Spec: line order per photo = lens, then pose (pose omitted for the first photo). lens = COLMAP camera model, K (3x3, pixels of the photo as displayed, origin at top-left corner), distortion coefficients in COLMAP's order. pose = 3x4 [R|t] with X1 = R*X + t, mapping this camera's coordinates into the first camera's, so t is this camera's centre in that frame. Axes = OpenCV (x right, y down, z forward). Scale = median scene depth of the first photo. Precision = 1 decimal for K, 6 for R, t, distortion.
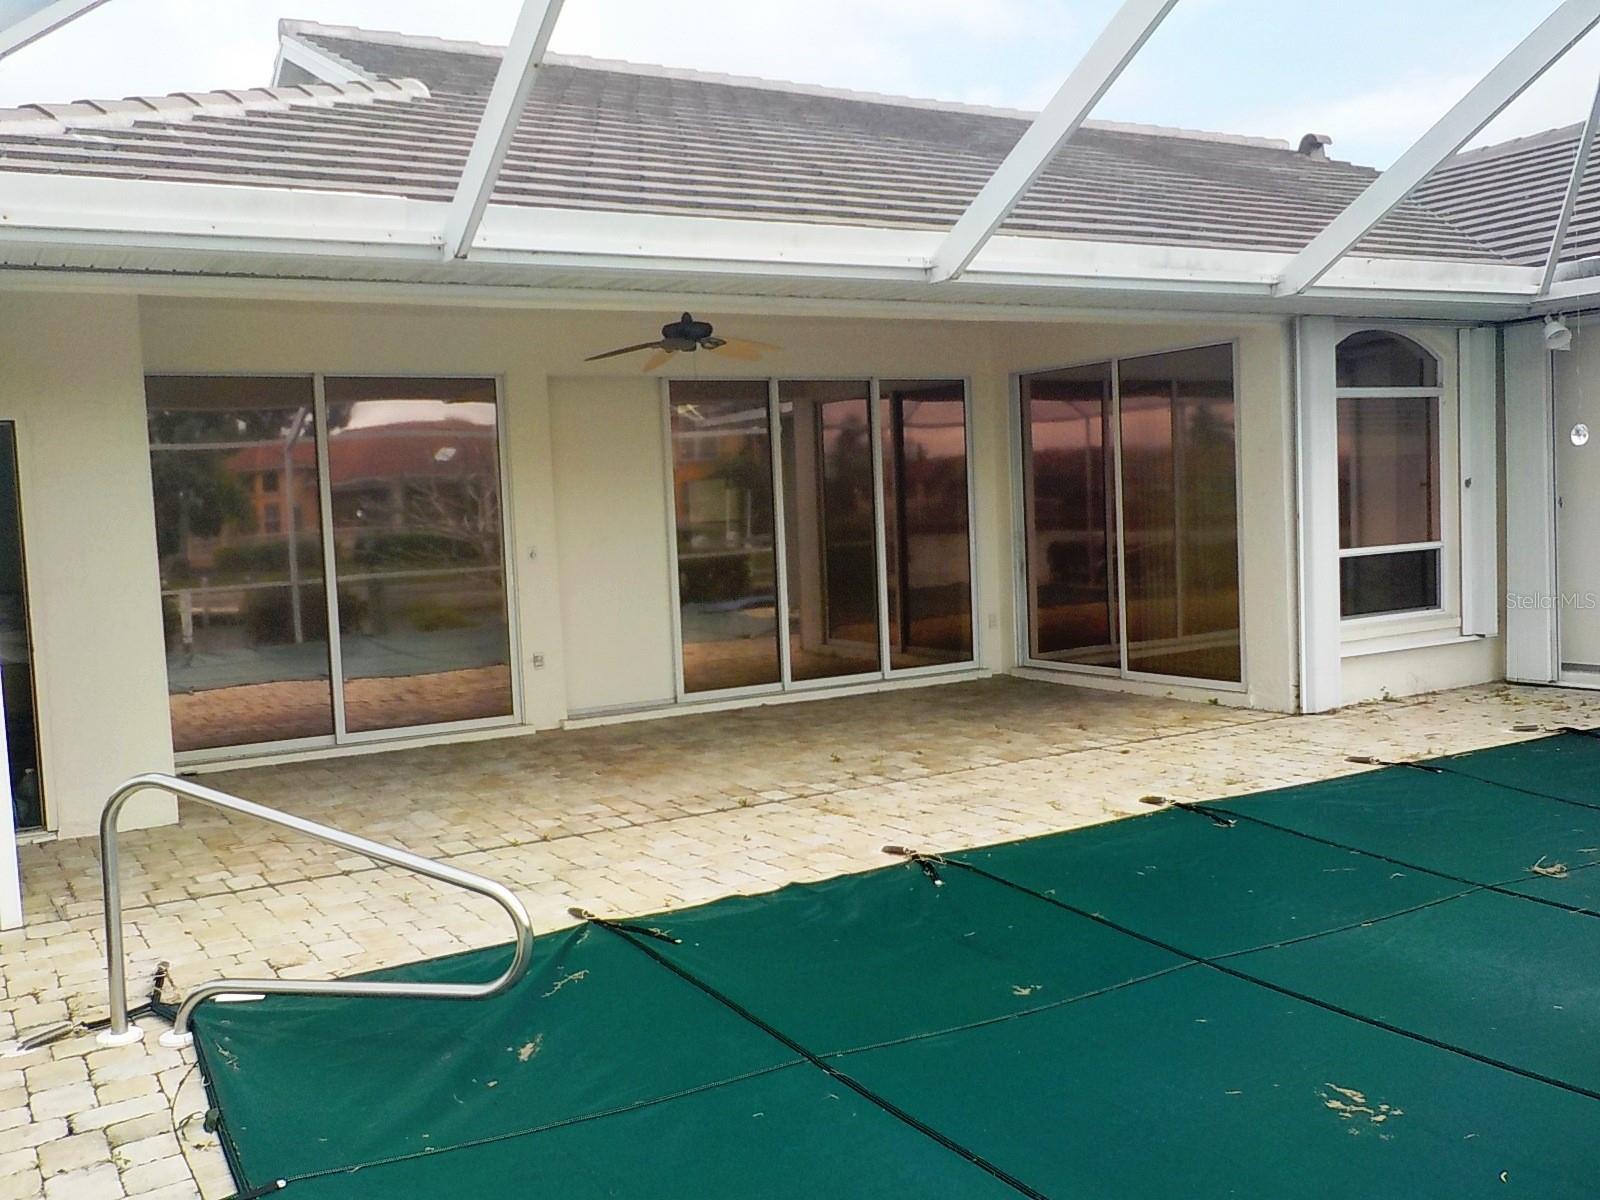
lens RADIAL K [[1486.2, 0, 787.0], [0, 1486.2, 598.0], [0, 0, 1]] dist [0.013752, 0.000000]
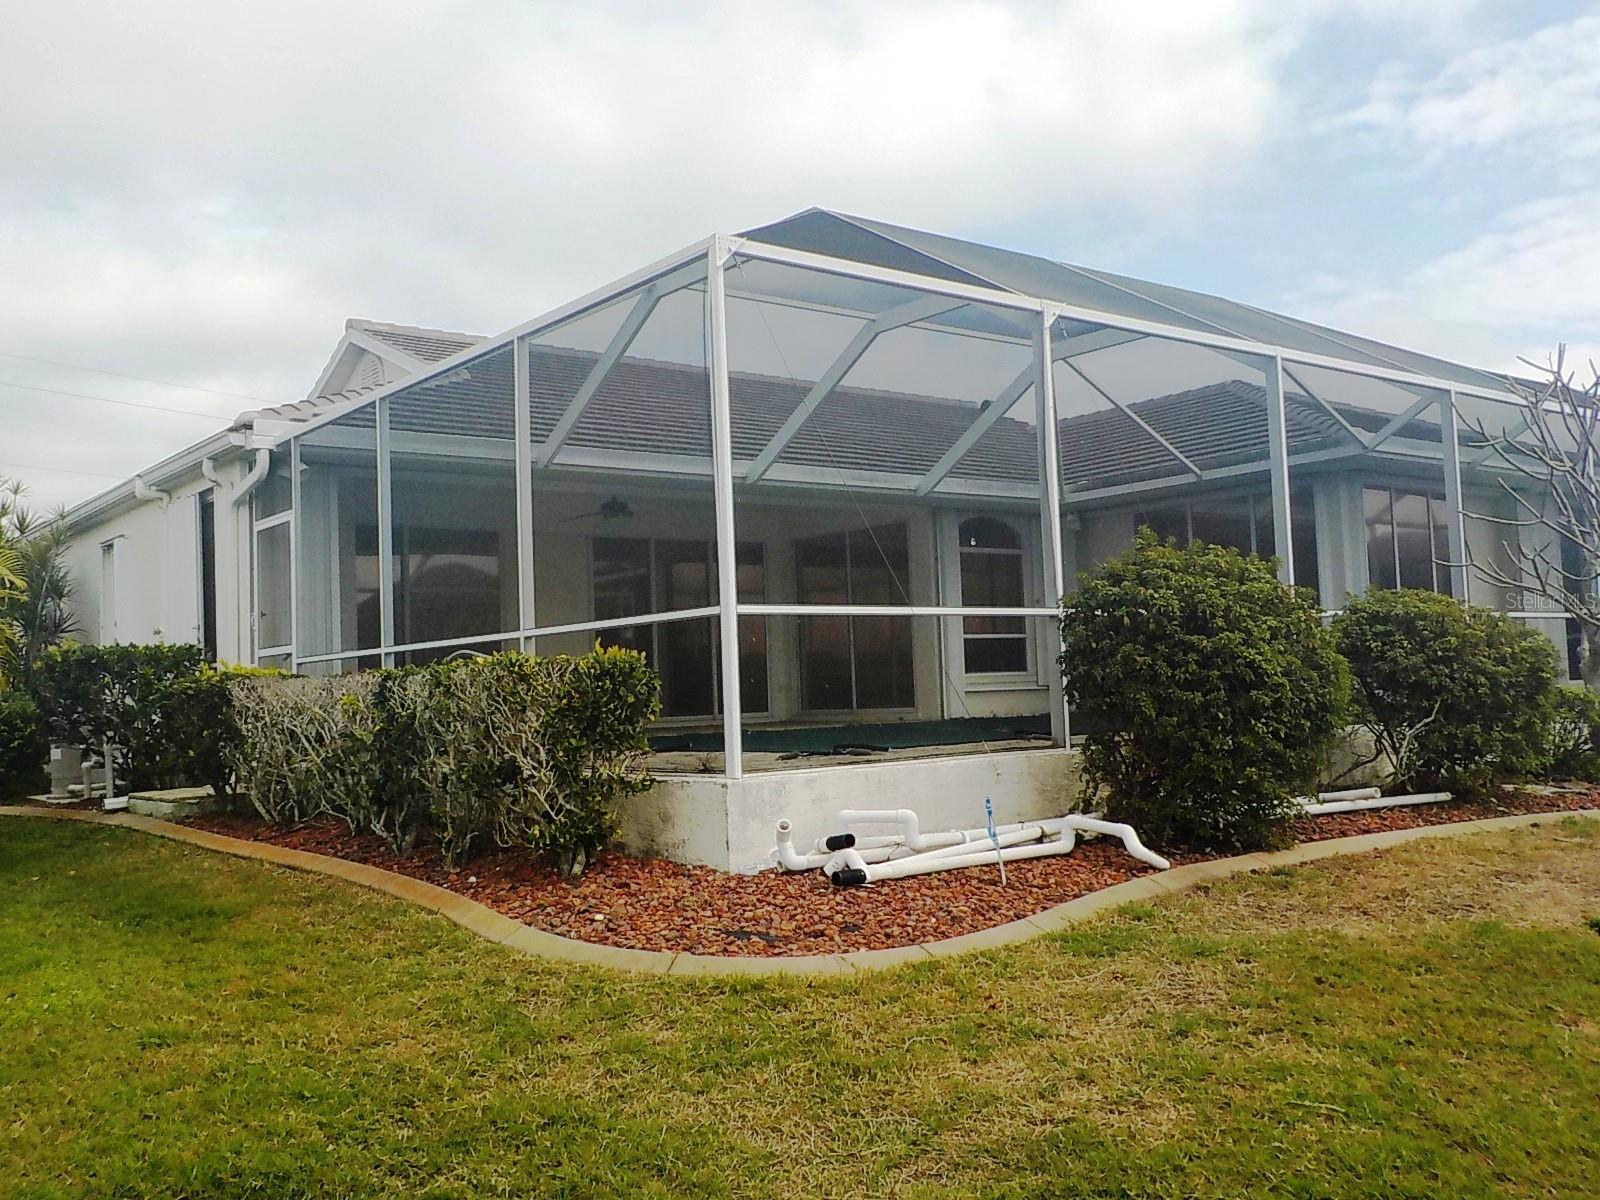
lens RADIAL K [[1486.2, 0, 799.0], [0, 1486.2, 609.3], [0, 0, 1]] dist [0.013752, 0.000000]
pose [[0.990603, 0.014560, 0.135992, -0.083866], [0.002987, 0.991777, -0.127941, 0.177059], [-0.136736, 0.127145, 0.982414, -0.803405]]
